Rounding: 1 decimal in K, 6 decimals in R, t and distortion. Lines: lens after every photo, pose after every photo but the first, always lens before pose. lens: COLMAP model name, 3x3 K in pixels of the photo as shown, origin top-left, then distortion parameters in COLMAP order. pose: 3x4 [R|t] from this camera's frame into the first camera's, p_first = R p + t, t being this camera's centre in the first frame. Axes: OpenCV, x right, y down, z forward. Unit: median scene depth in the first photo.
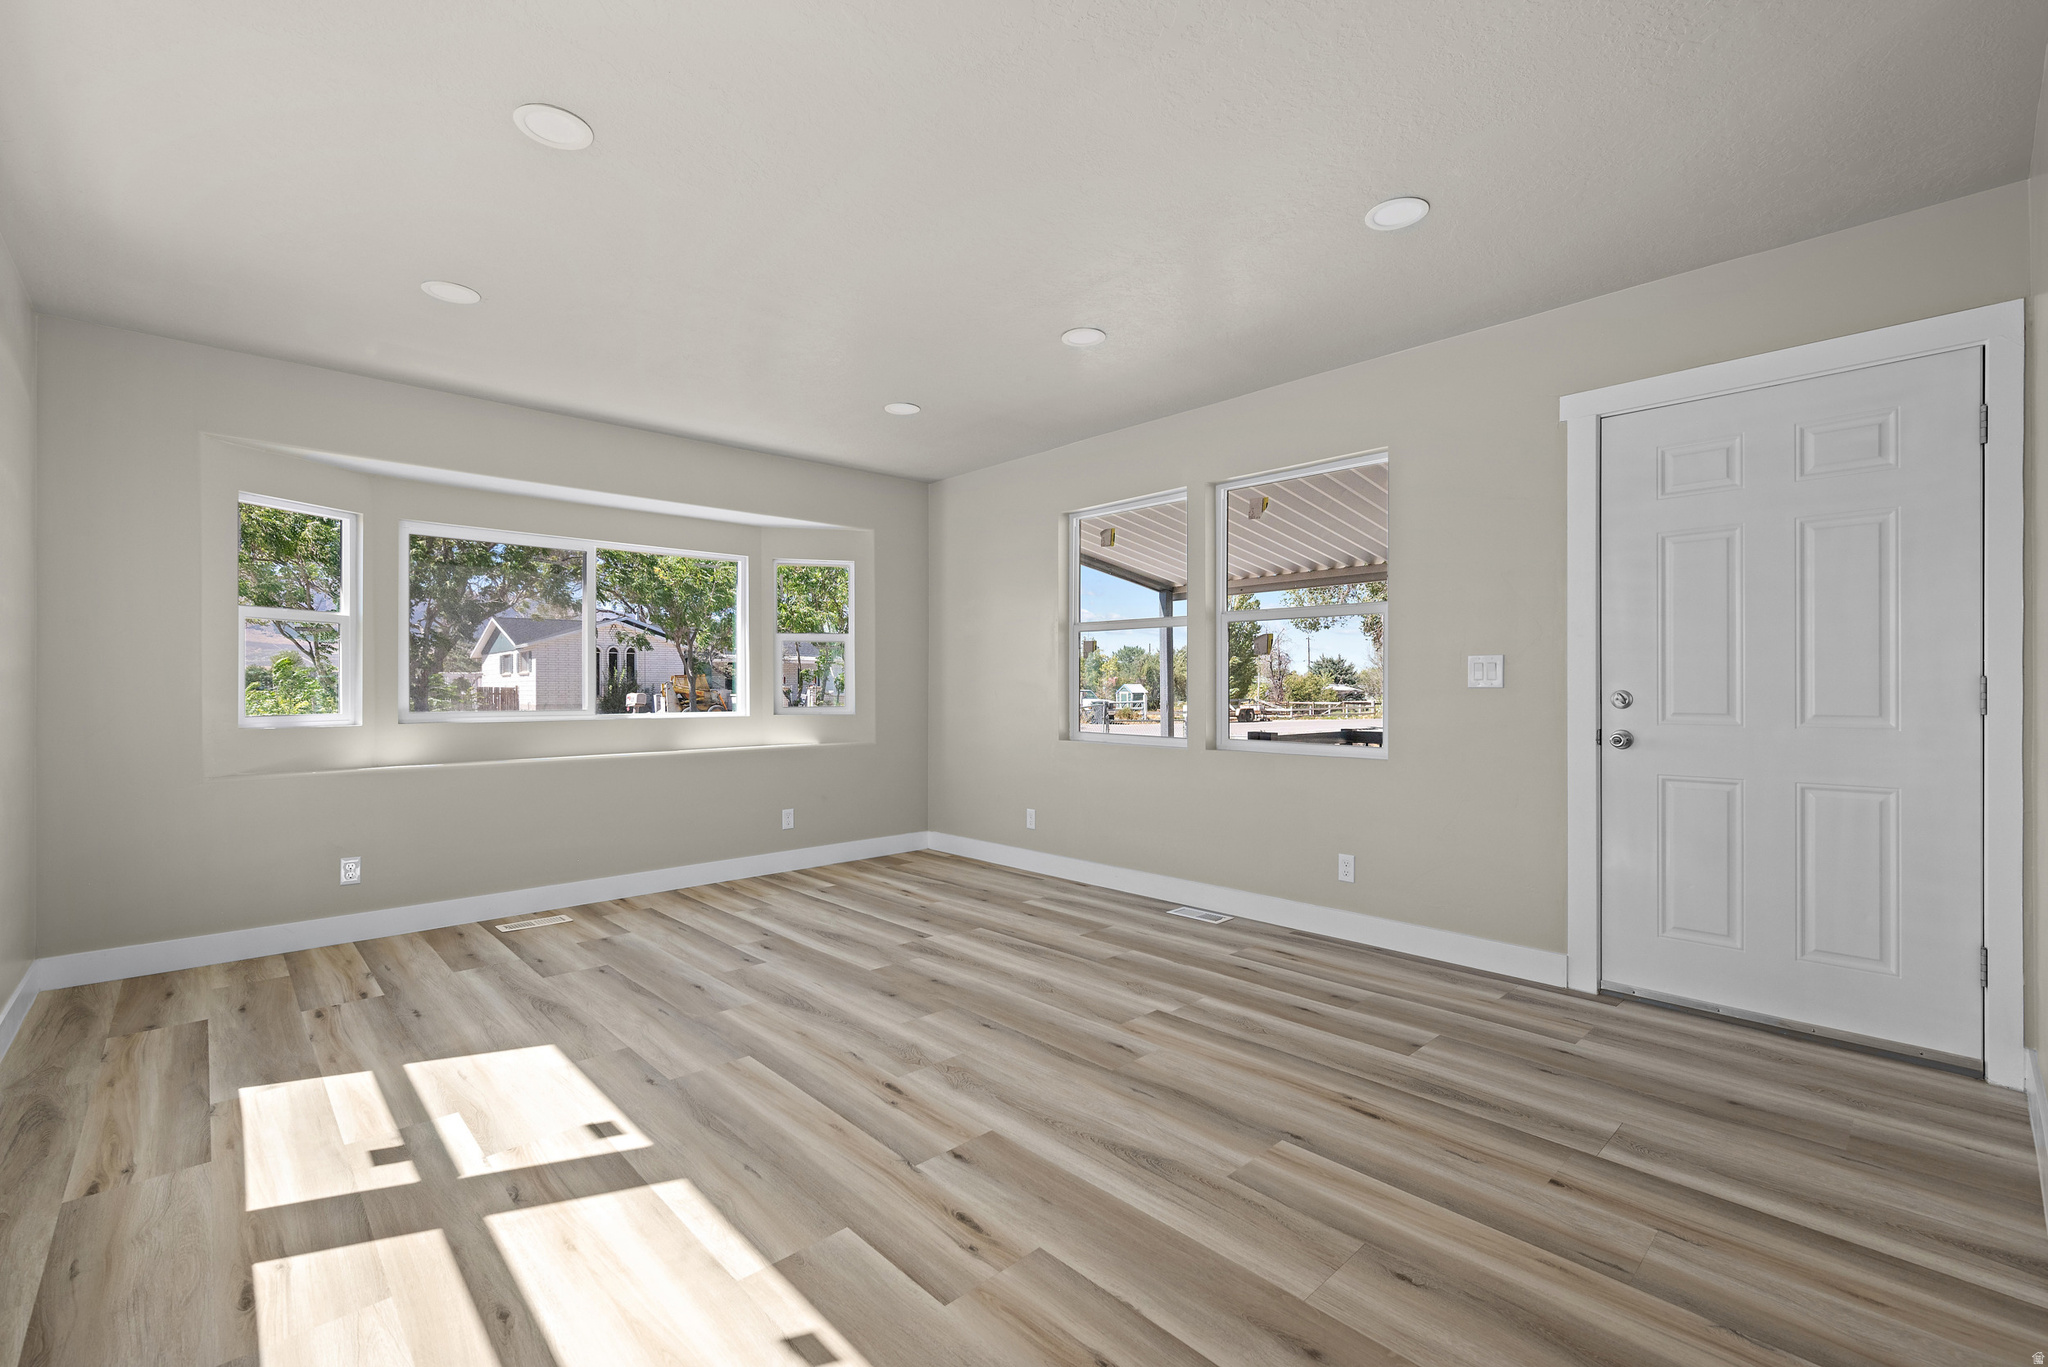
lens RADIAL K [[872.6, 0, 1041.4], [0, 872.6, 694.4], [0, 0, 1]] dist [0.000727, -0.000671]
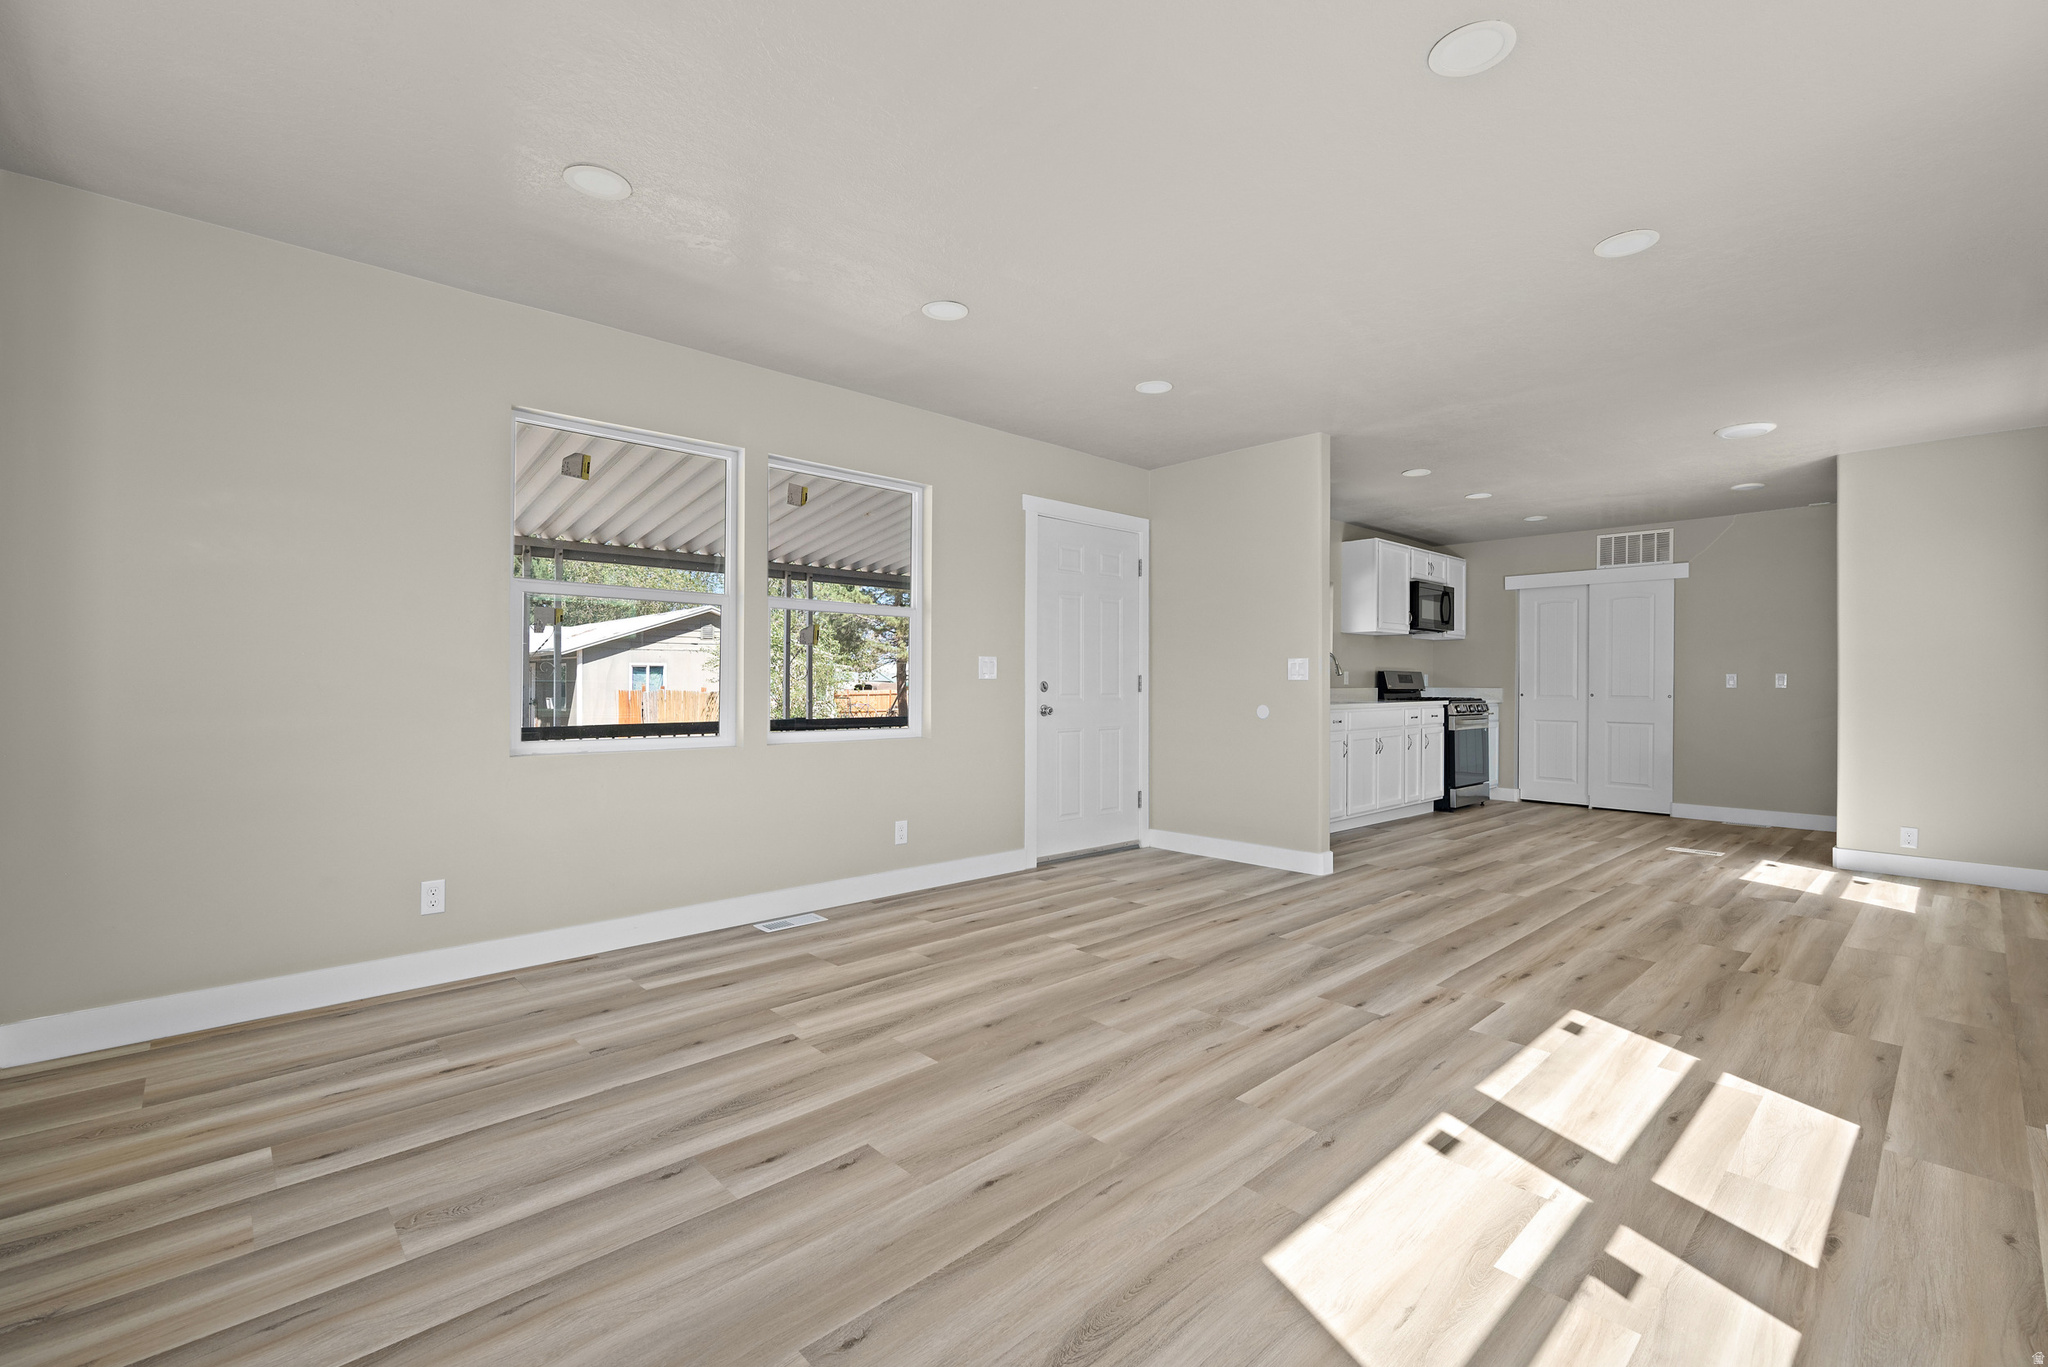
lens RADIAL K [[872.6, 0, 1033.0], [0, 872.6, 682.1], [0, 0, 1]] dist [0.000727, -0.000671]
pose [[0.018015, 0.000977, 0.999837, -1.194830], [0.002526, 0.999996, -0.001023, -0.001316], [-0.999835, 0.002544, 0.018012, 1.170529]]
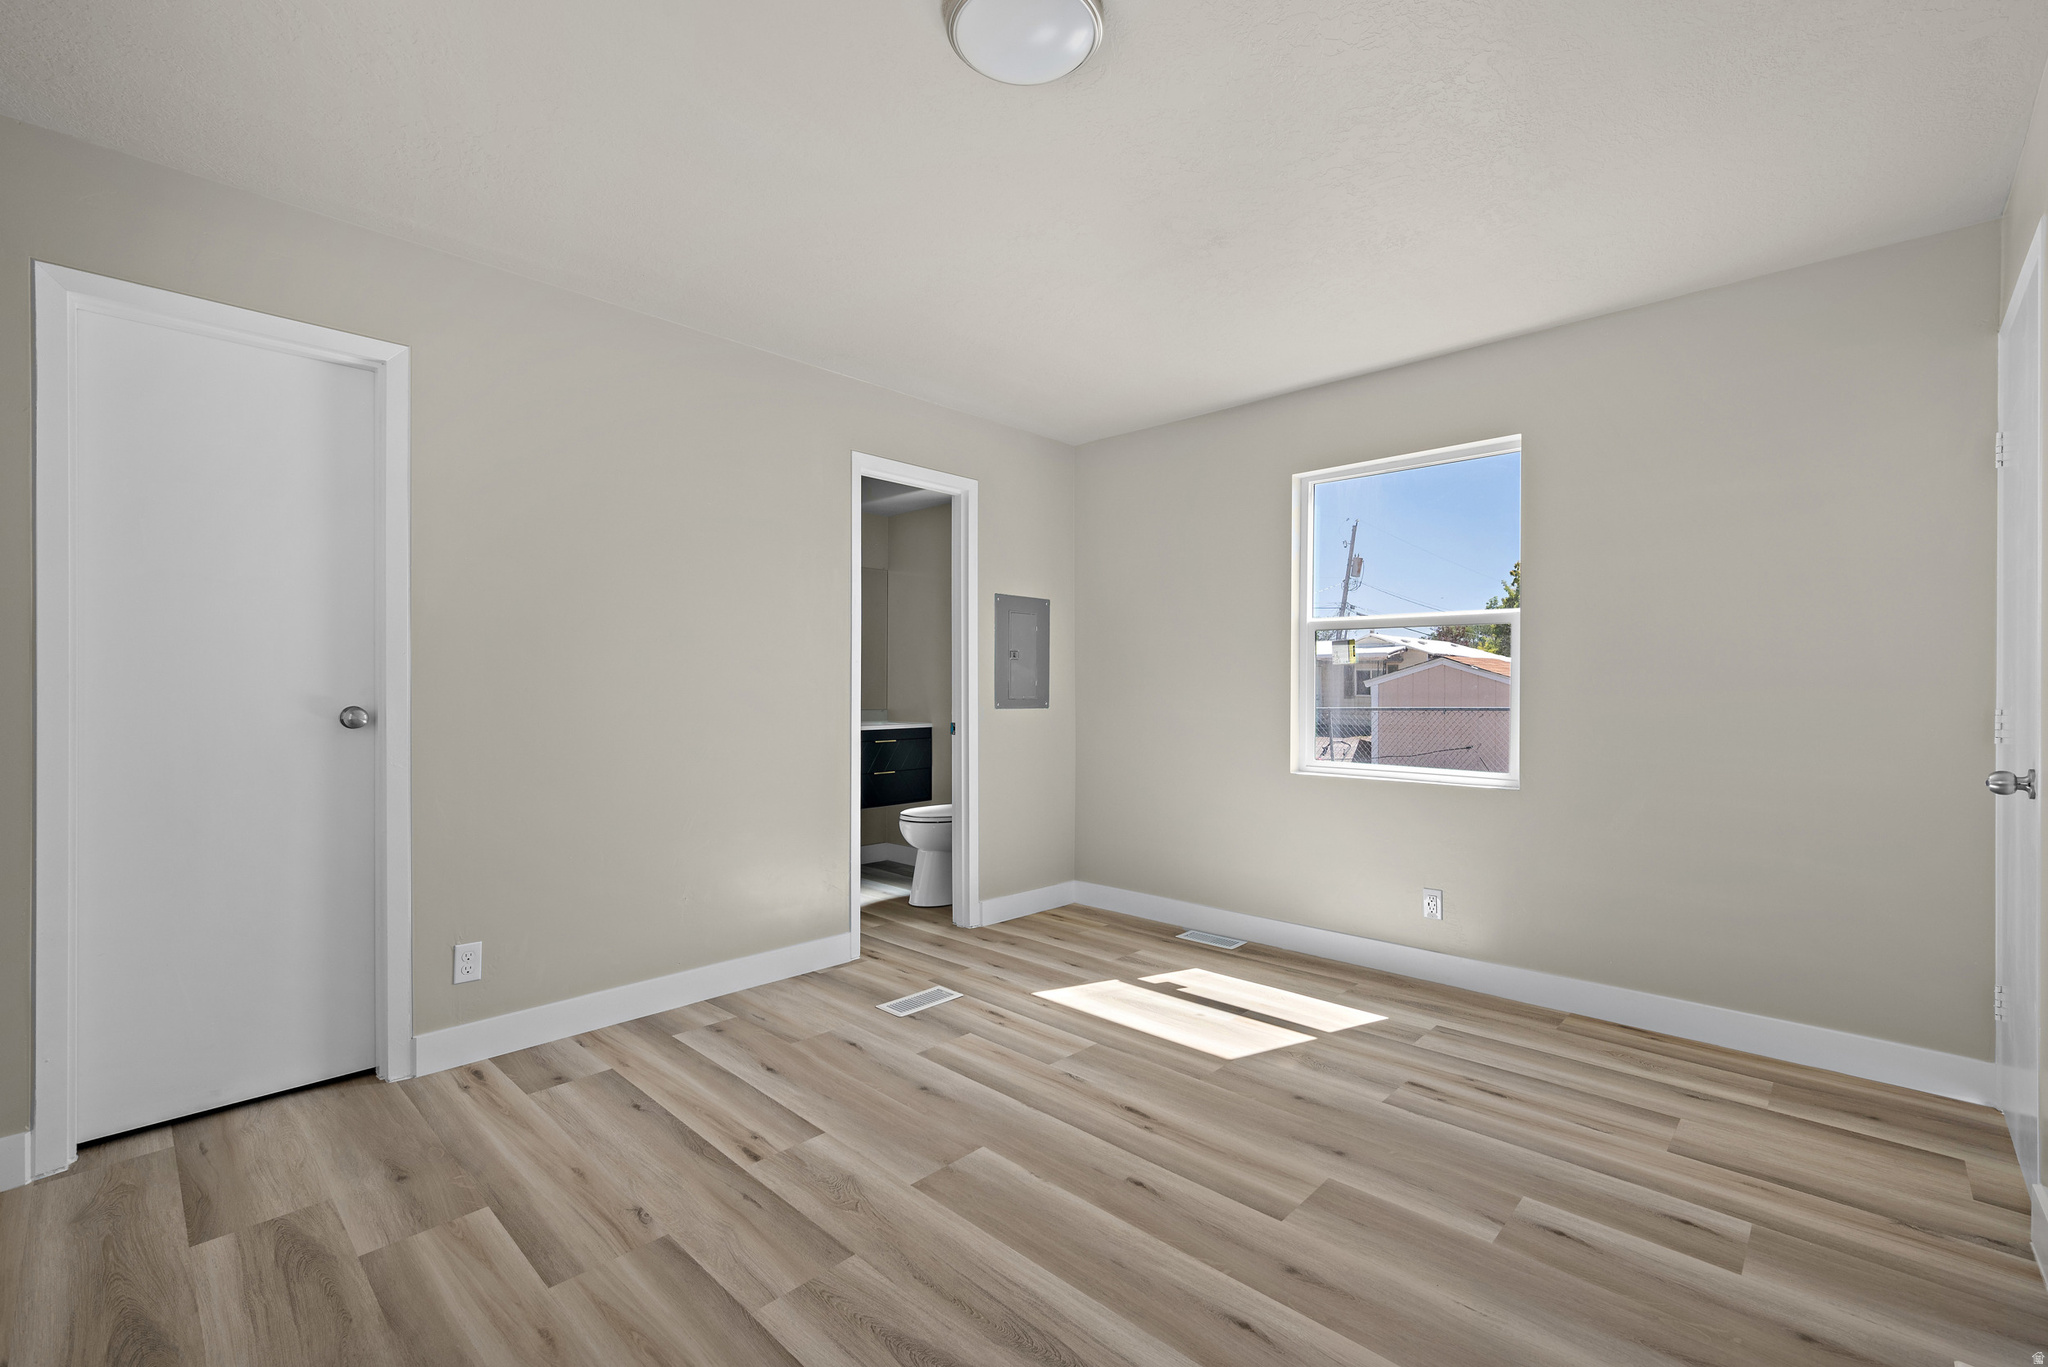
lens RADIAL K [[872.6, 0, 1012.8], [0, 872.6, 671.2], [0, 0, 1]] dist [0.000727, -0.000671]
pose [[-0.999412, -0.008748, -0.033157, -0.292115], [-0.008136, 0.999795, -0.018543, -0.018951], [0.033312, -0.018262, -0.999278, 2.031444]]
